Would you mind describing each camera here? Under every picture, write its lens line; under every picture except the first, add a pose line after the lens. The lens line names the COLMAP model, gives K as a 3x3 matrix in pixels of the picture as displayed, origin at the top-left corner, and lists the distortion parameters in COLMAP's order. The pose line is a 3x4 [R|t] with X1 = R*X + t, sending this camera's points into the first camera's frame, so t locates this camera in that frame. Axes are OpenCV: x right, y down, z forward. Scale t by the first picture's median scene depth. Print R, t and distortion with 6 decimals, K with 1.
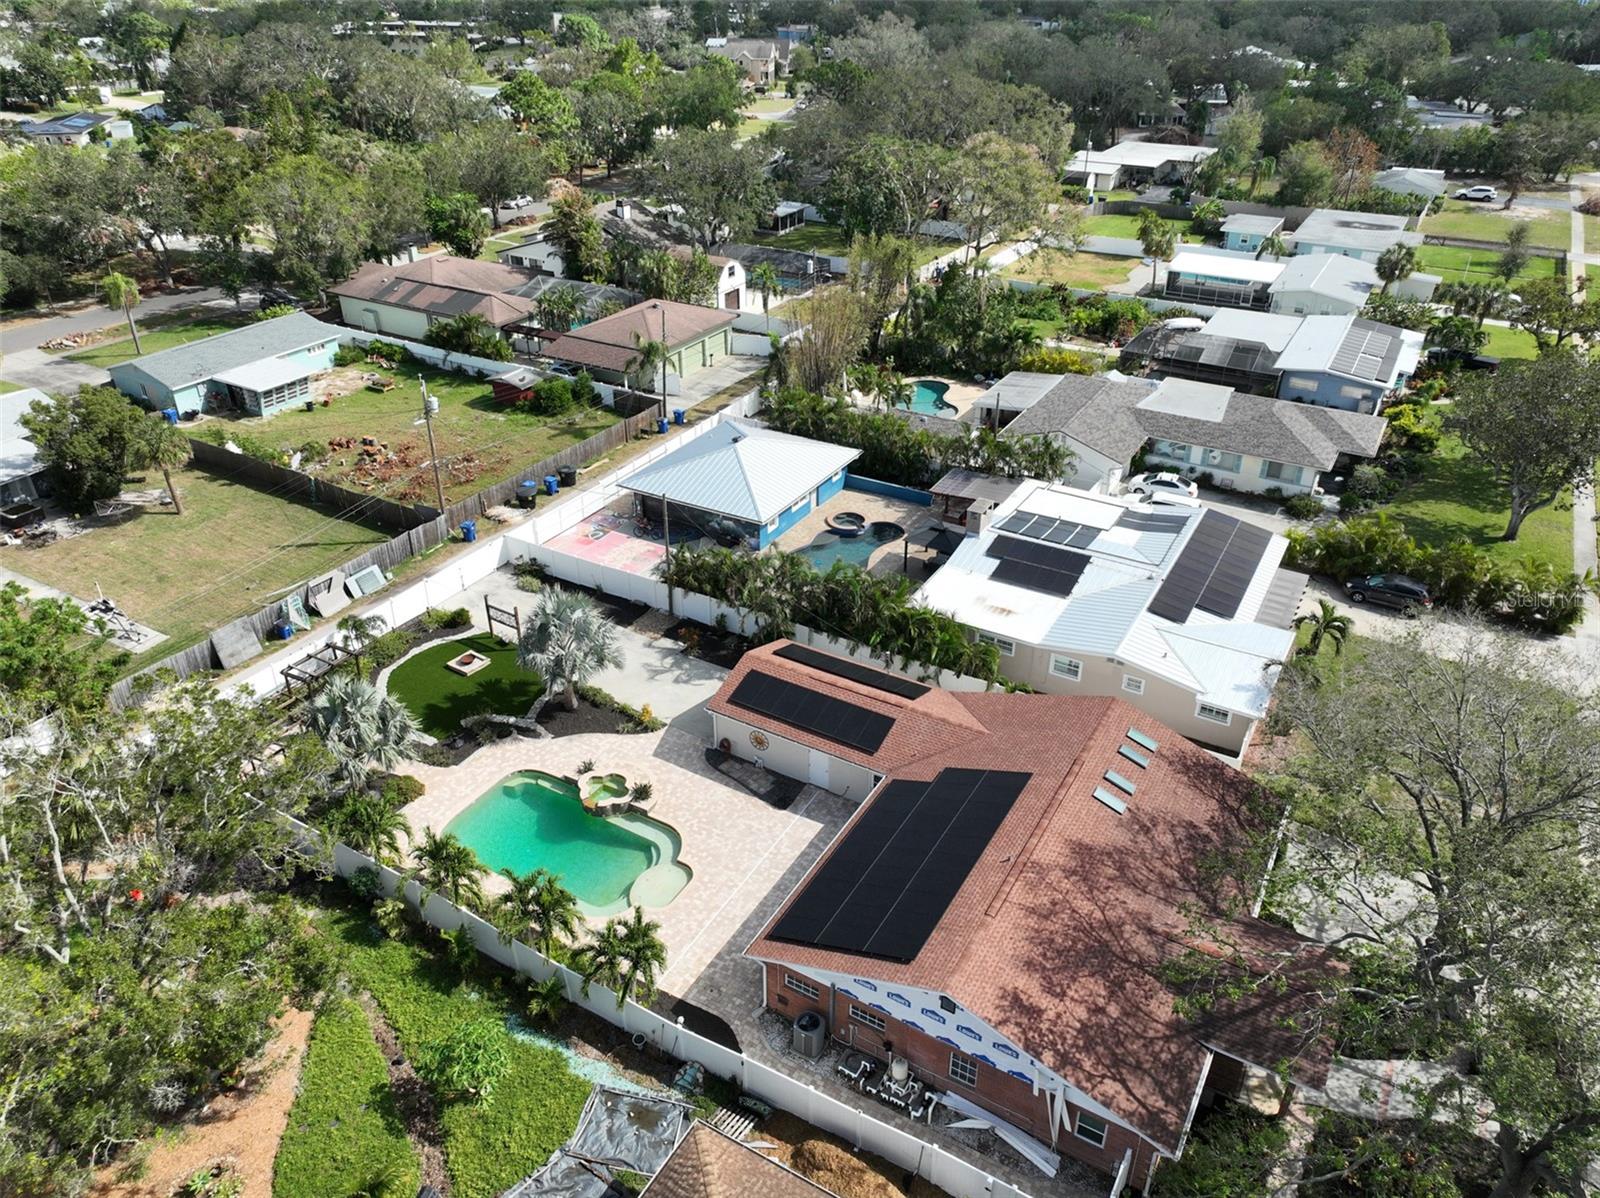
lens RADIAL K [[1125.2, 0, 811.8], [0, 1125.2, 576.2], [0, 0, 1]] dist [0.003378, 0.017028]
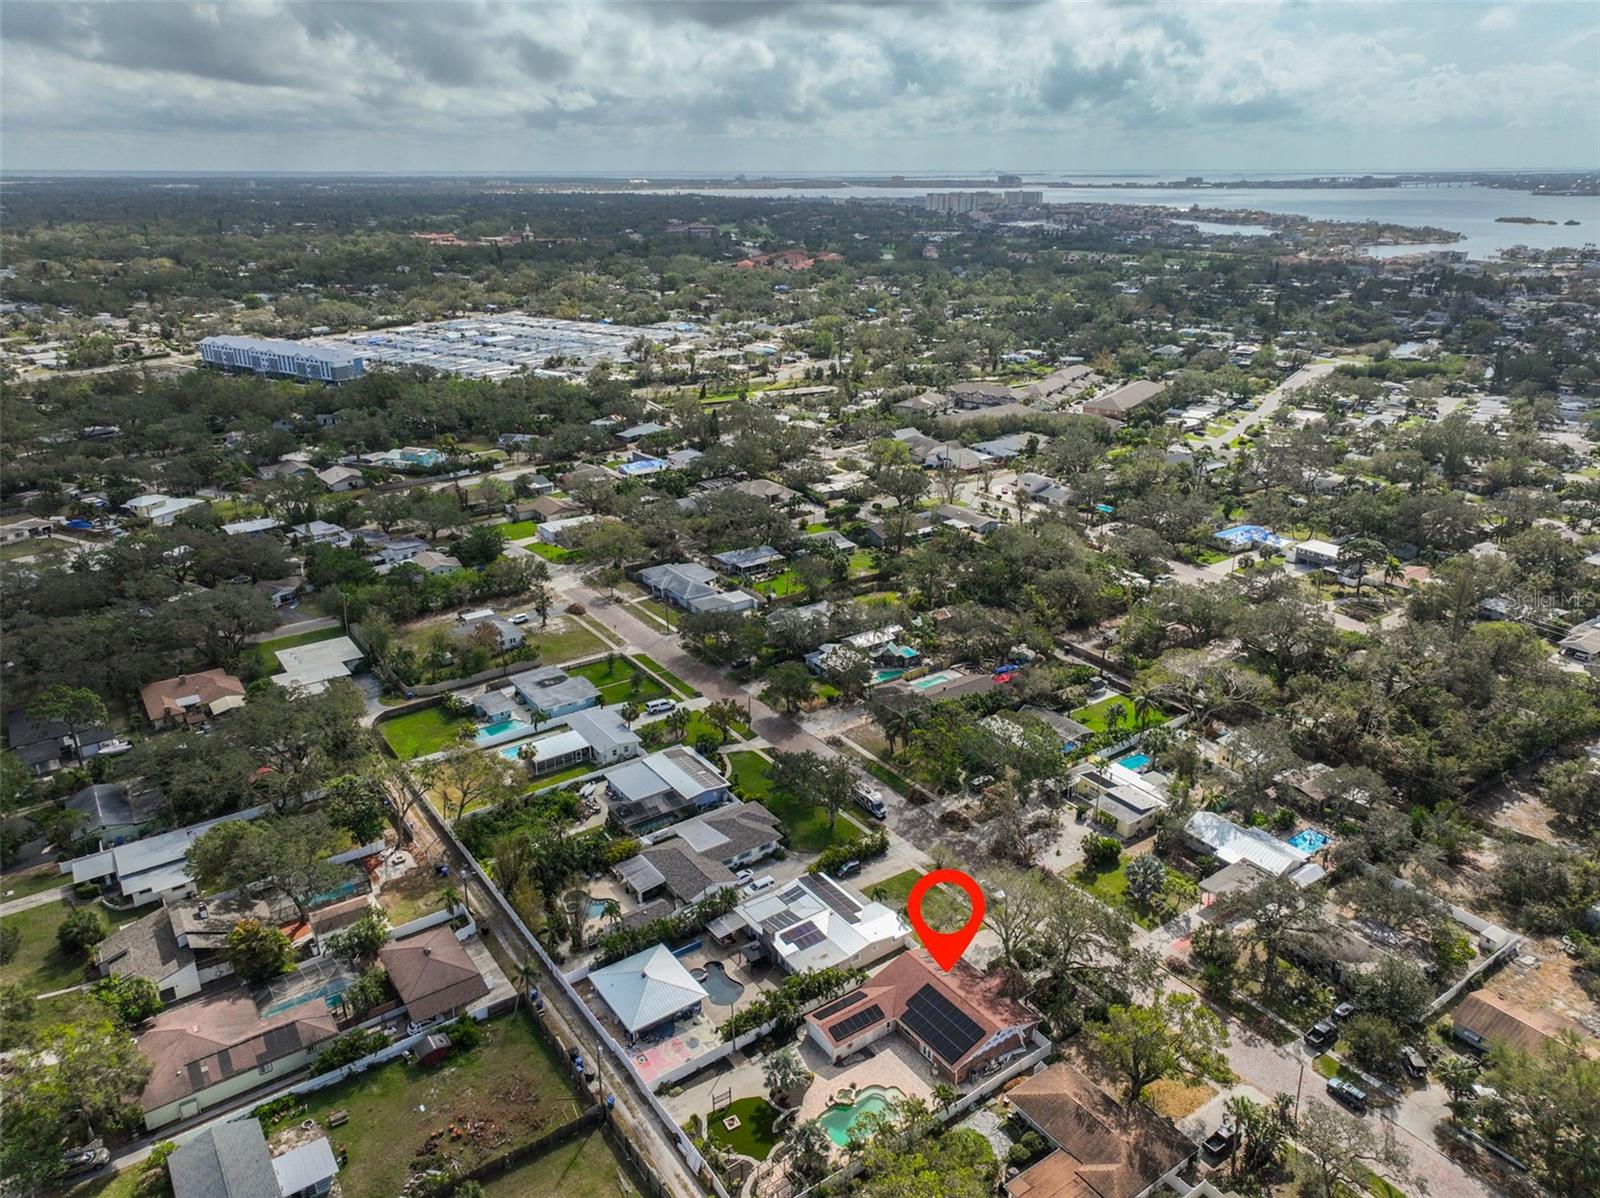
lens RADIAL K [[1116.5, 0, 809.7], [0, 1116.5, 600.9], [0, 0, 1]] dist [0.004110, 0.013795]
pose [[0.411000, -0.328798, 0.850277, -1.568094], [0.447929, 0.885178, 0.125778, -0.917223], [-0.794002, 0.329169, 0.511086, -0.507351]]
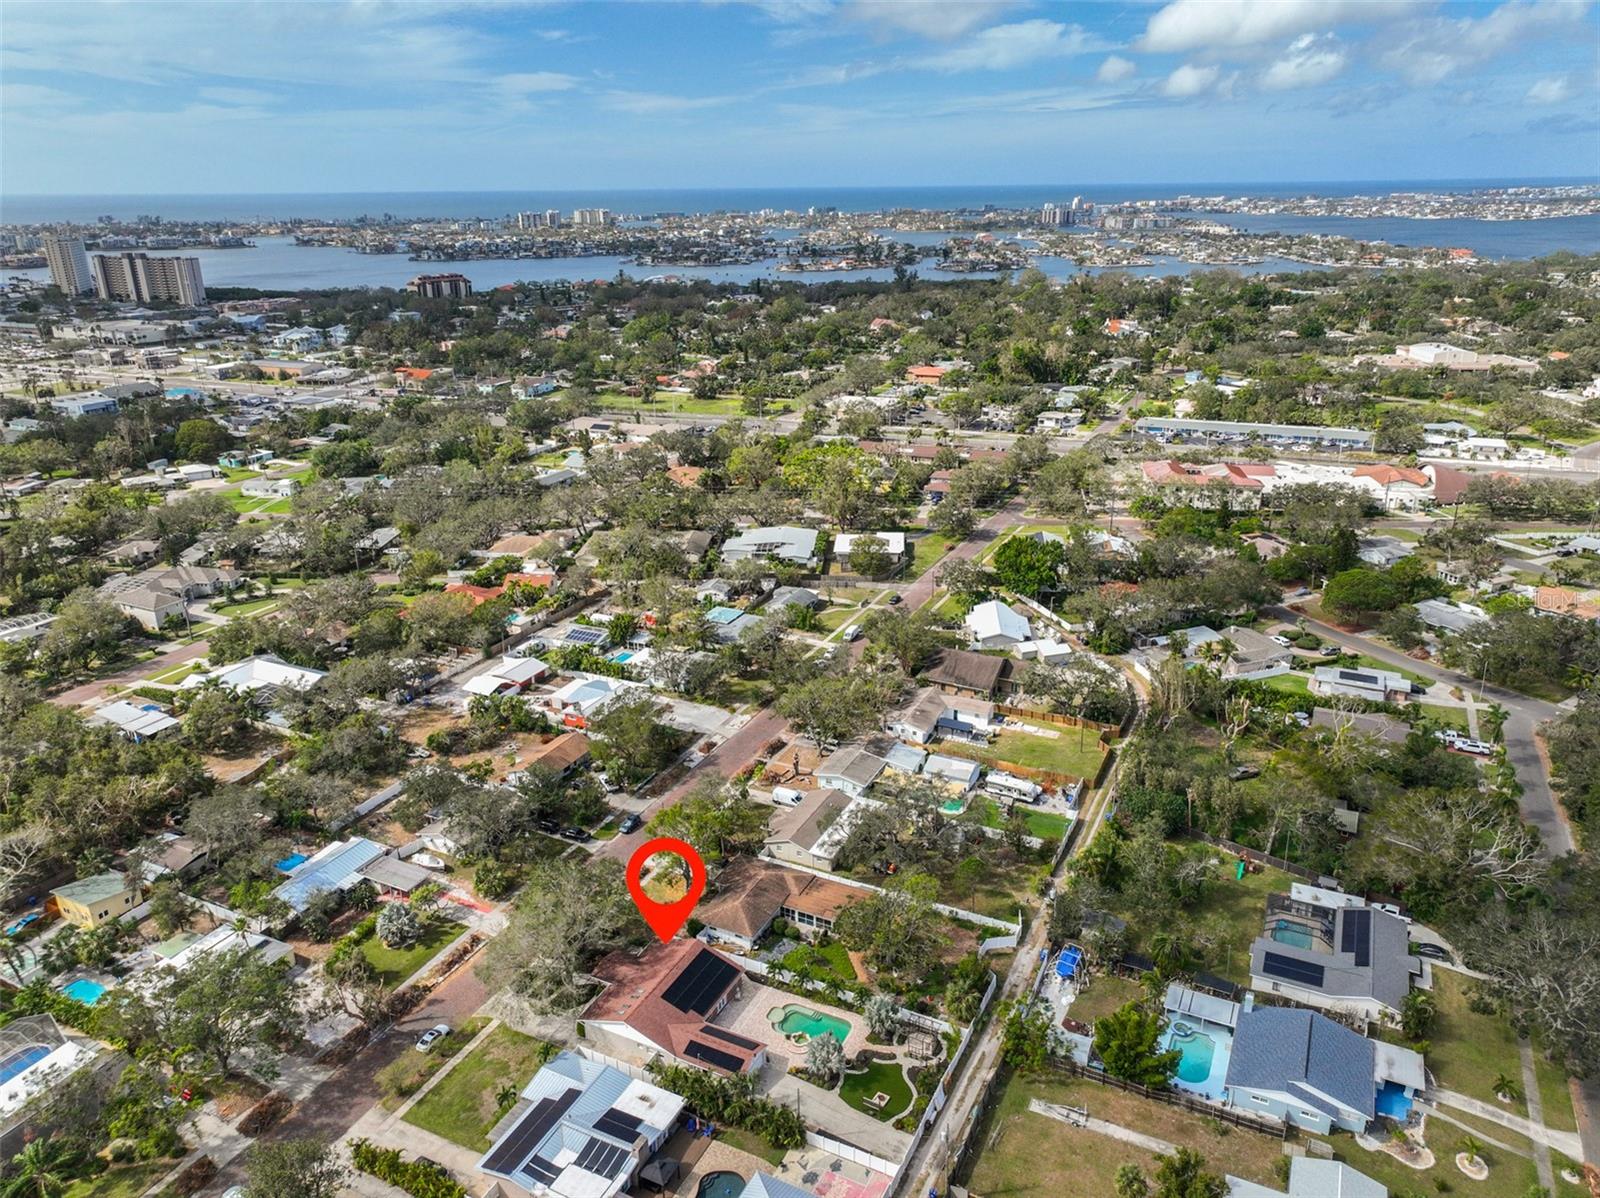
lens RADIAL K [[1125.2, 0, 811.8], [0, 1125.2, 576.2], [0, 0, 1]] dist [0.003378, 0.017028]
pose [[-0.997479, 0.035171, -0.061640, -0.056233], [-0.023162, 0.659661, 0.751207, -2.059401], [0.067082, 0.750740, -0.657183, 1.503409]]
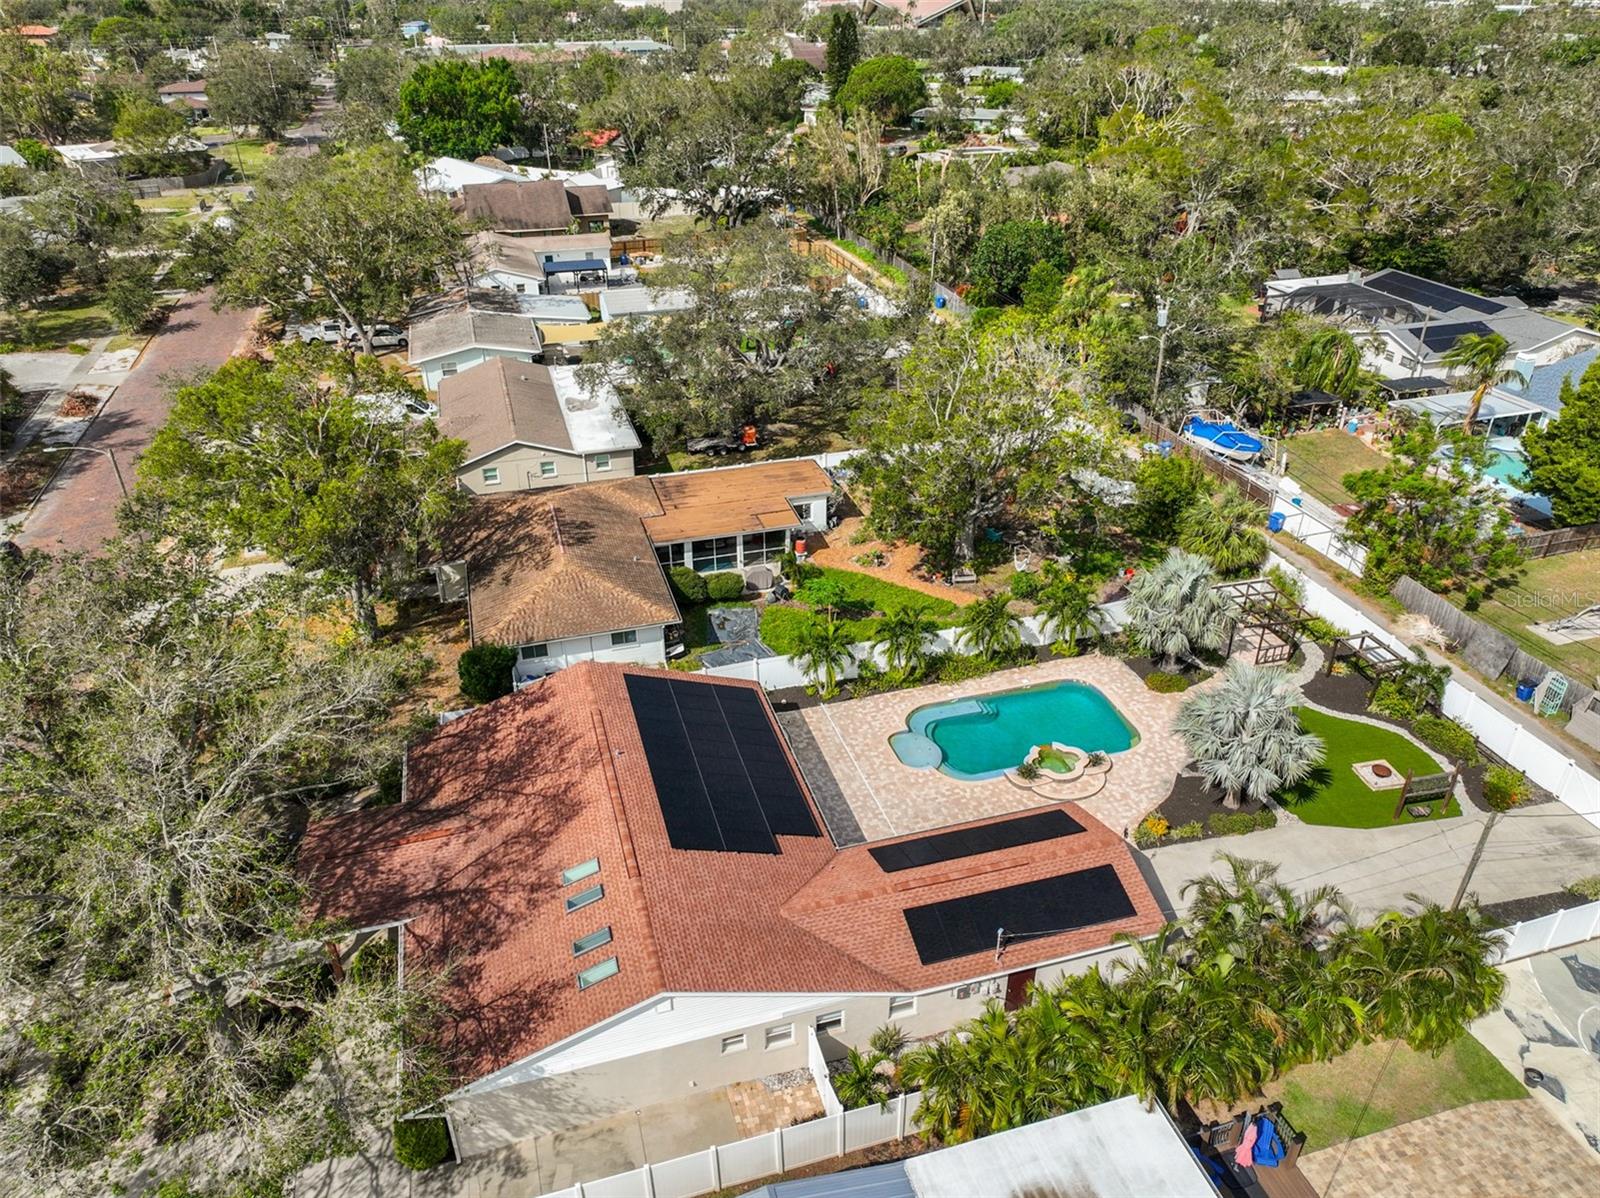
lens RADIAL K [[1125.2, 0, 811.8], [0, 1125.2, 576.2], [0, 0, 1]] dist [0.003378, 0.017028]
pose [[-0.678867, 0.357516, -0.641344, 0.396584], [-0.359884, 0.599336, 0.715038, -0.394584], [0.640018, 0.716225, -0.278205, 0.767172]]
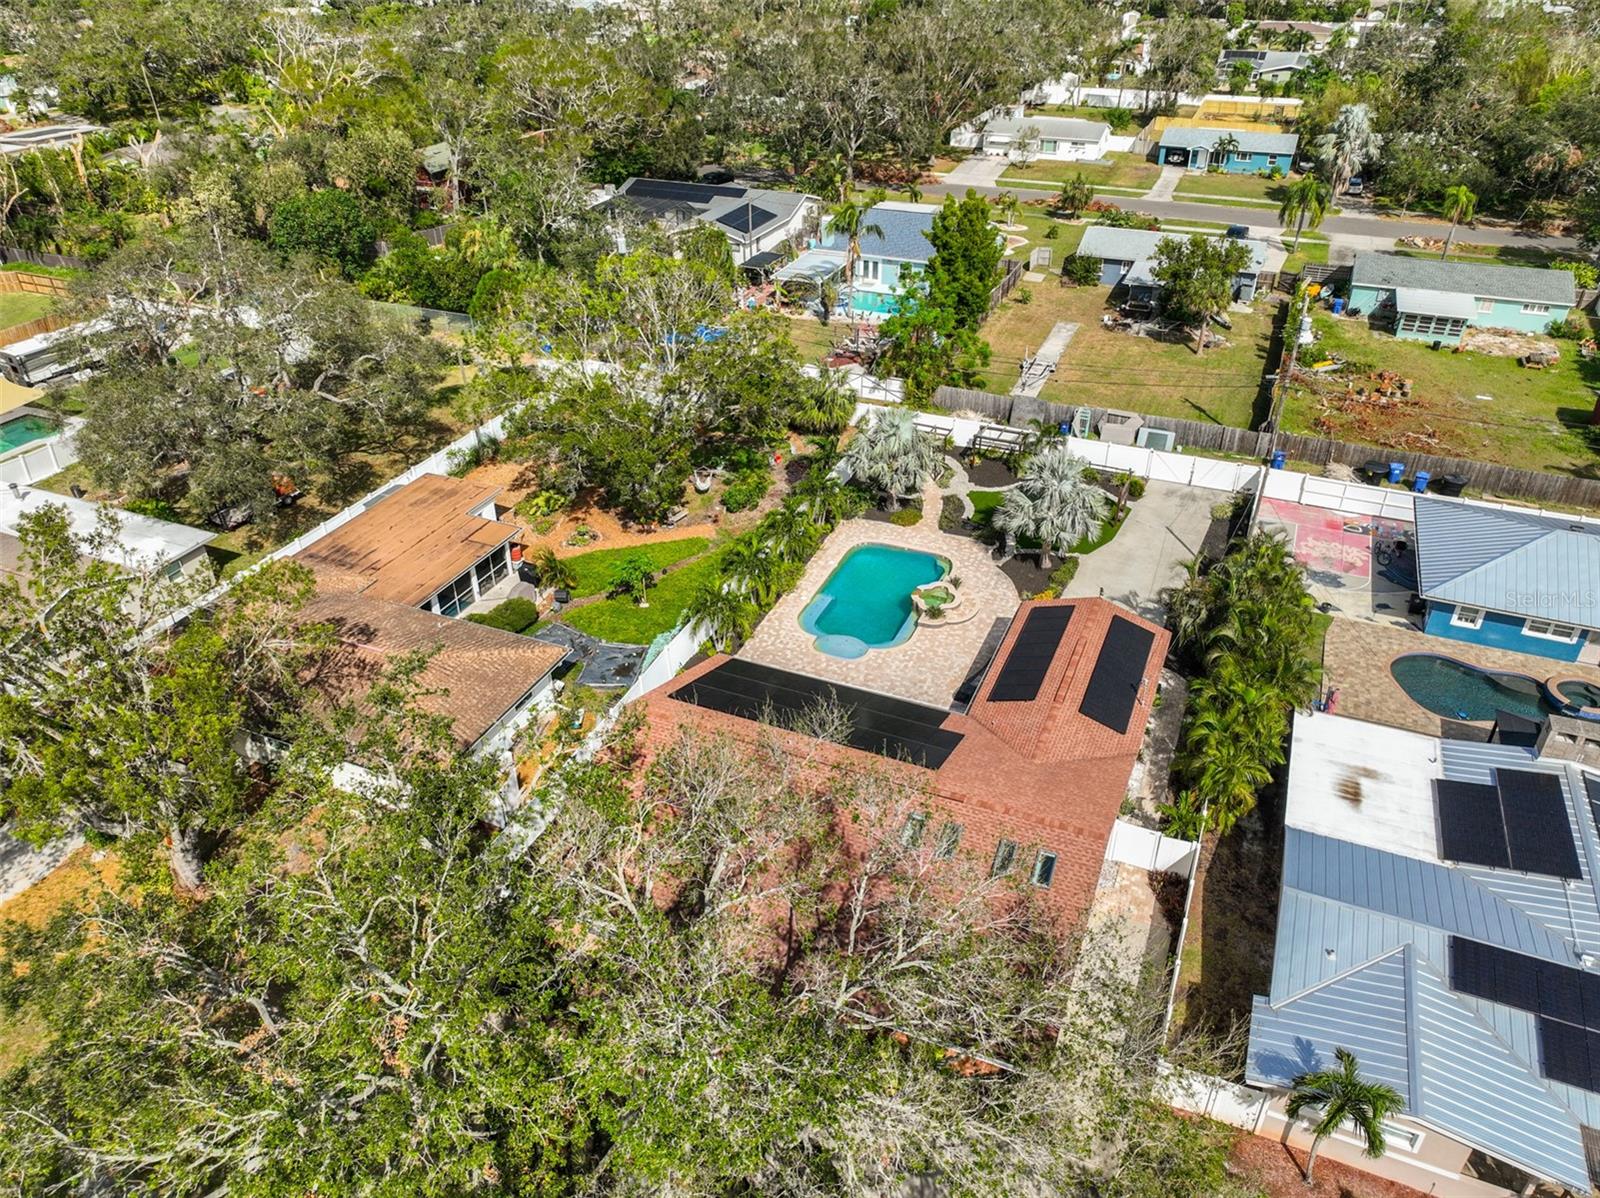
lens RADIAL K [[1125.2, 0, 811.8], [0, 1125.2, 576.2], [0, 0, 1]] dist [0.003378, 0.017028]
pose [[0.136752, 0.517038, -0.844968, 0.566981], [-0.489102, 0.777002, 0.396292, -0.164316], [0.861440, 0.359081, 0.359141, 0.355449]]
